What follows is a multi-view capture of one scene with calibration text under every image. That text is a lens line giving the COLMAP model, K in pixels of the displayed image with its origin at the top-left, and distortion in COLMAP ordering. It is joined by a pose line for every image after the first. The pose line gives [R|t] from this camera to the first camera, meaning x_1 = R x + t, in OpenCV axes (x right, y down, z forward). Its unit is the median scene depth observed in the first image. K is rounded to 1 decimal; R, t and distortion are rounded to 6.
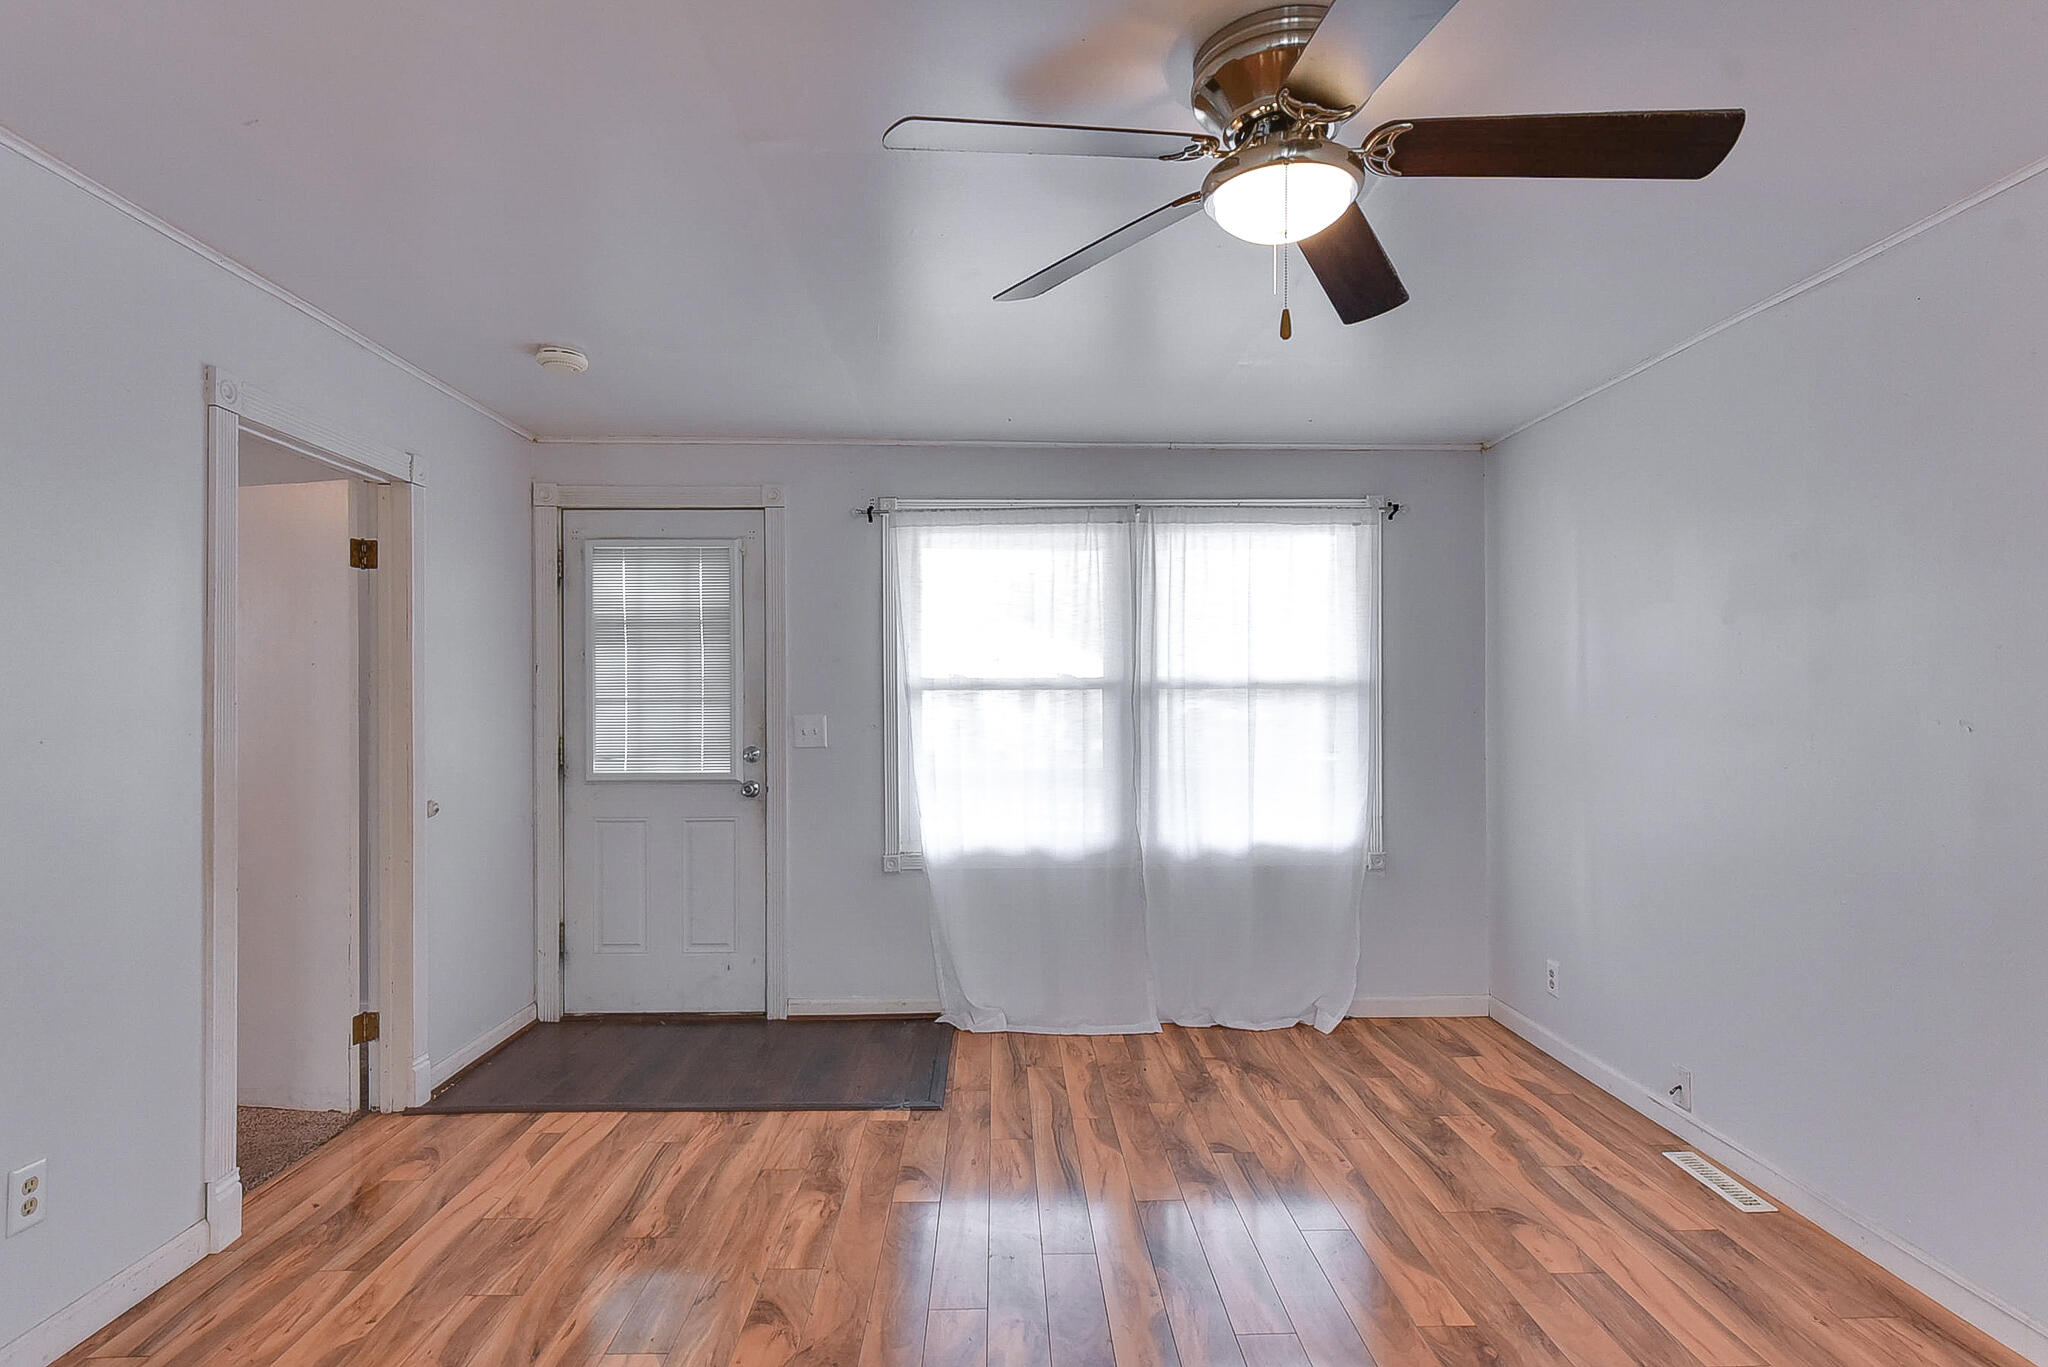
lens RADIAL K [[1030.0, 0, 1021.6], [0, 1030.0, 730.4], [0, 0, 1]] dist [0.003669, -0.000606]
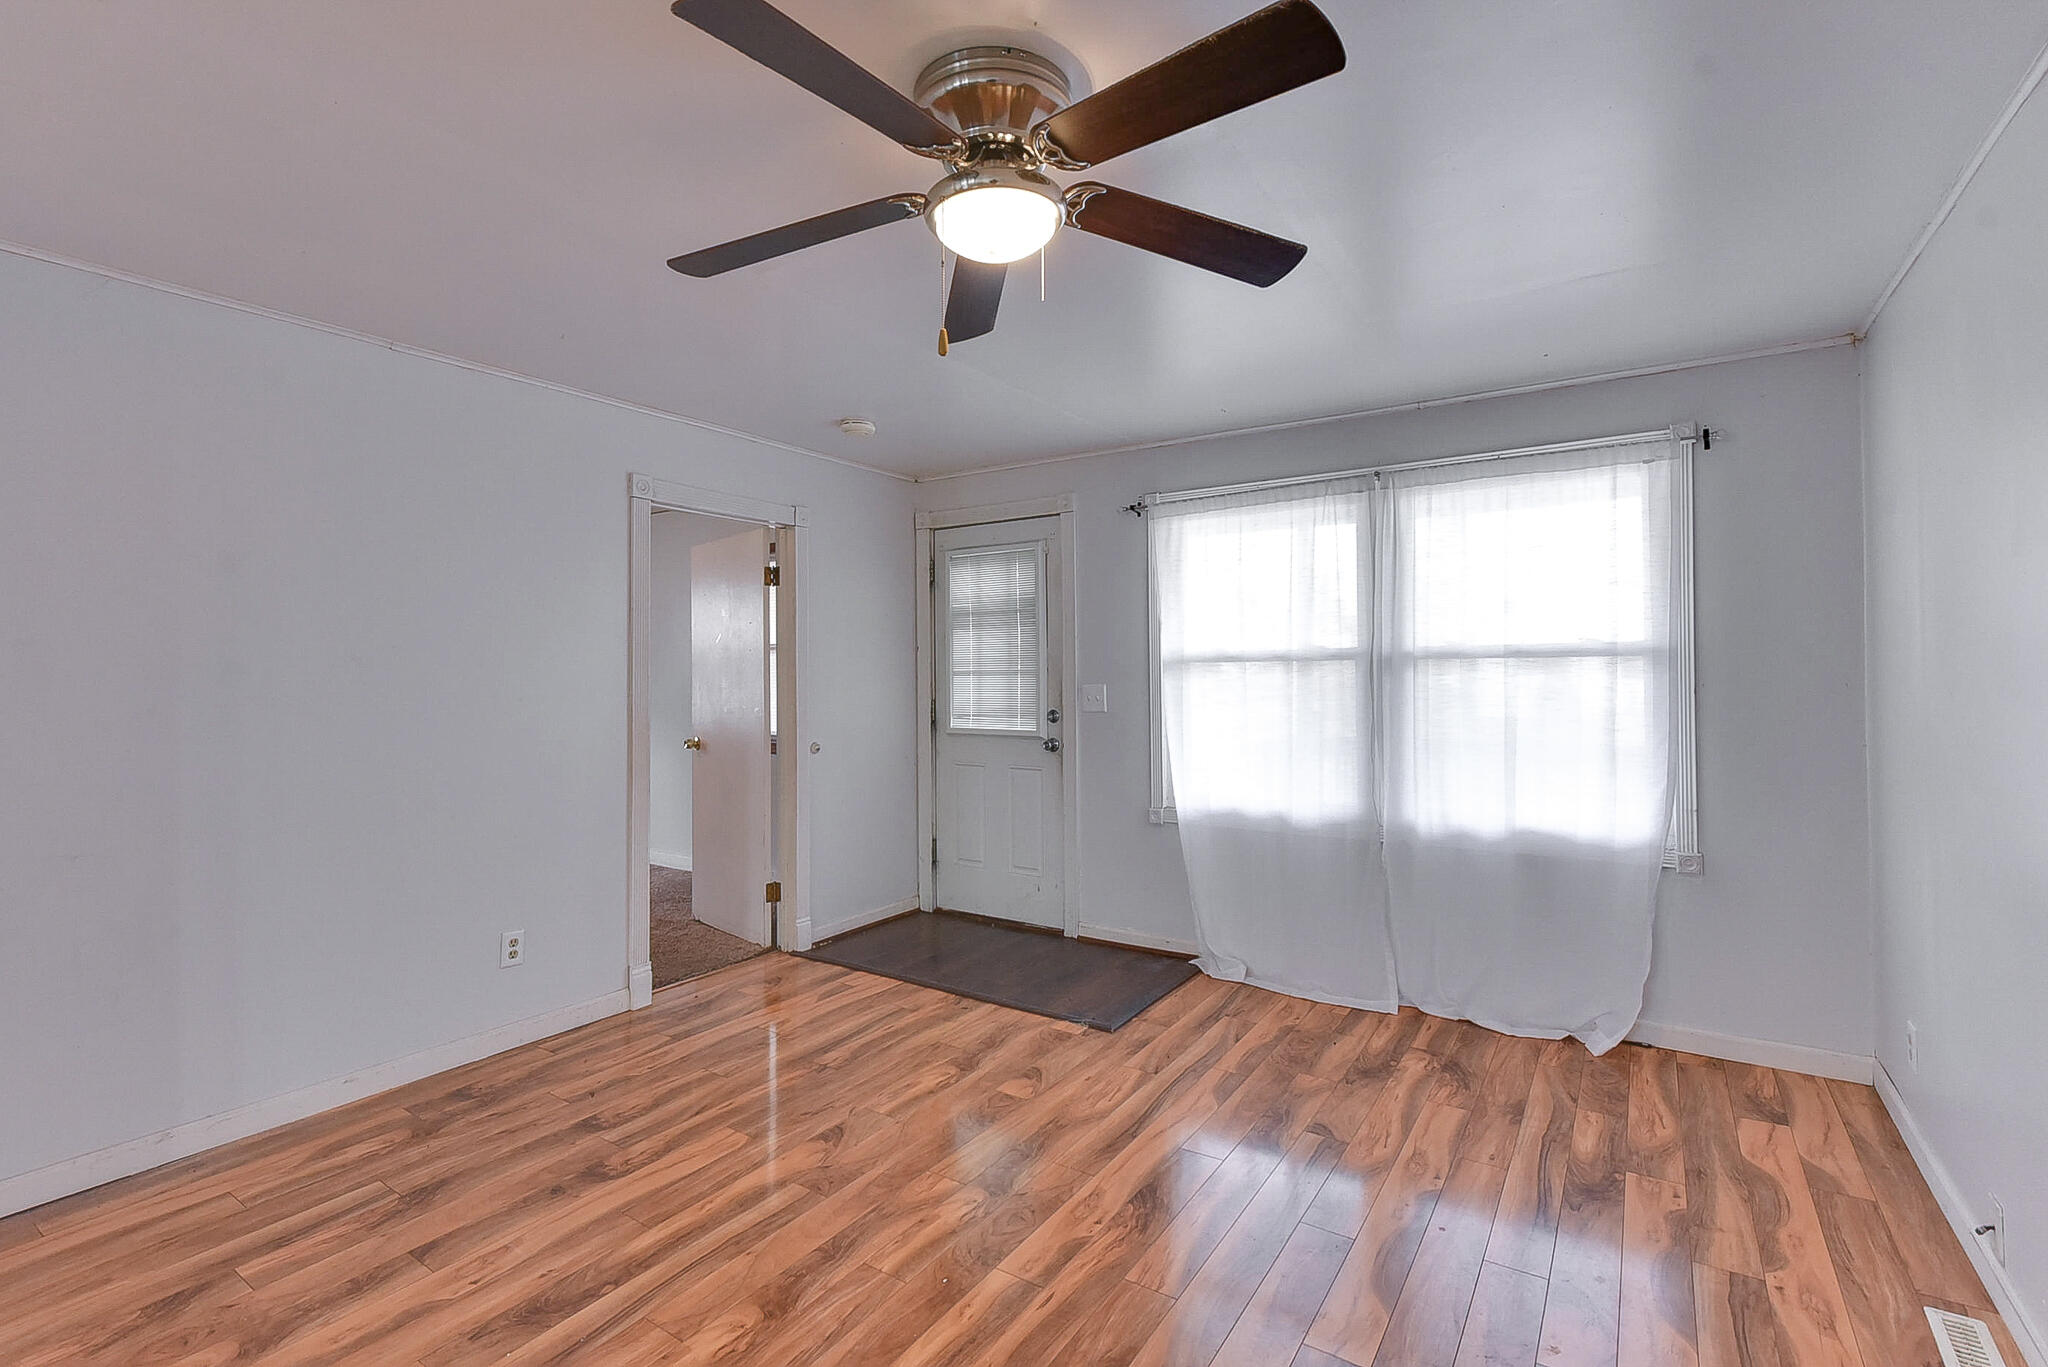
lens RADIAL K [[923.3, 0, 1025.5], [0, 923.3, 691.7], [0, 0, 1]] dist [0.009810, -0.005593]
pose [[0.819962, 0.008986, -0.572347, 0.345948], [-0.011579, 0.999933, -0.000890, -0.004730], [0.572300, 0.007357, 0.820011, 0.086854]]
